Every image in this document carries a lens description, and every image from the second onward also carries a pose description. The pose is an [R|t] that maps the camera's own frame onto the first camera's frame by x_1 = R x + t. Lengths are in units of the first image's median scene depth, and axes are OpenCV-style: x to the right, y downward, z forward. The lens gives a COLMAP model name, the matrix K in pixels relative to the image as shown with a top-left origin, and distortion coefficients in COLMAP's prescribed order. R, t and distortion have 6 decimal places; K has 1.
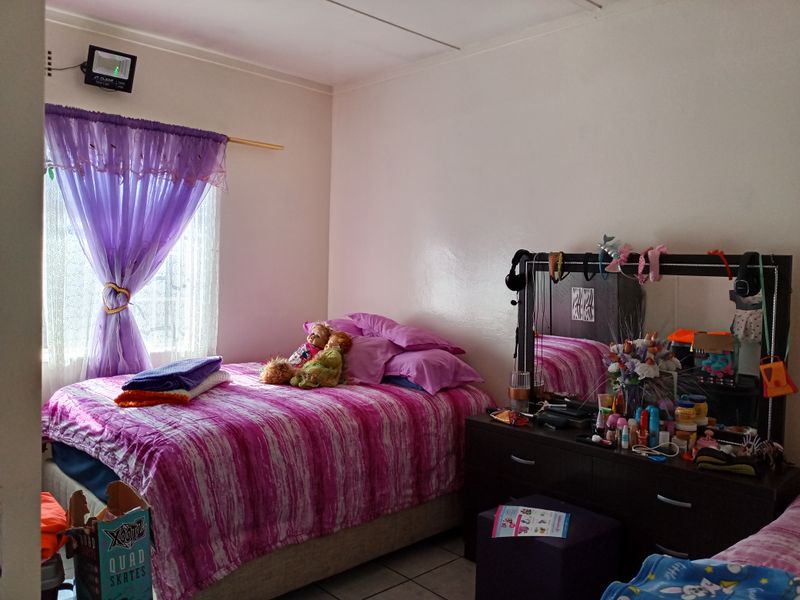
lens RADIAL K [[661.1, 0, 400.0], [0, 661.1, 300.0], [0, 0, 1]] dist [0.143667, -0.210029]
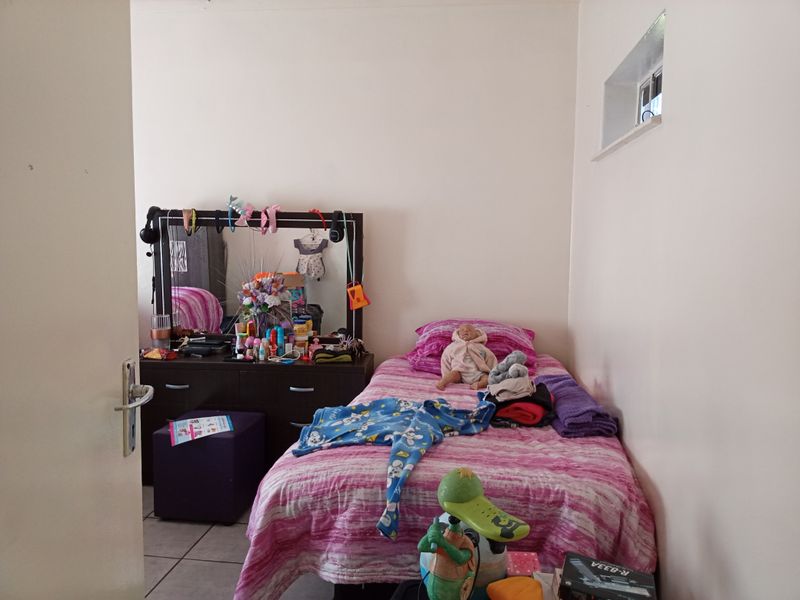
lens RADIAL K [[661.1, 0, 400.0], [0, 661.1, 300.0], [0, 0, 1]] dist [0.143667, -0.210029]
pose [[0.785105, -0.085230, 0.613470, -0.237237], [0.042829, 0.995586, 0.083507, 0.005283], [-0.617880, -0.039288, 0.785290, -0.182000]]
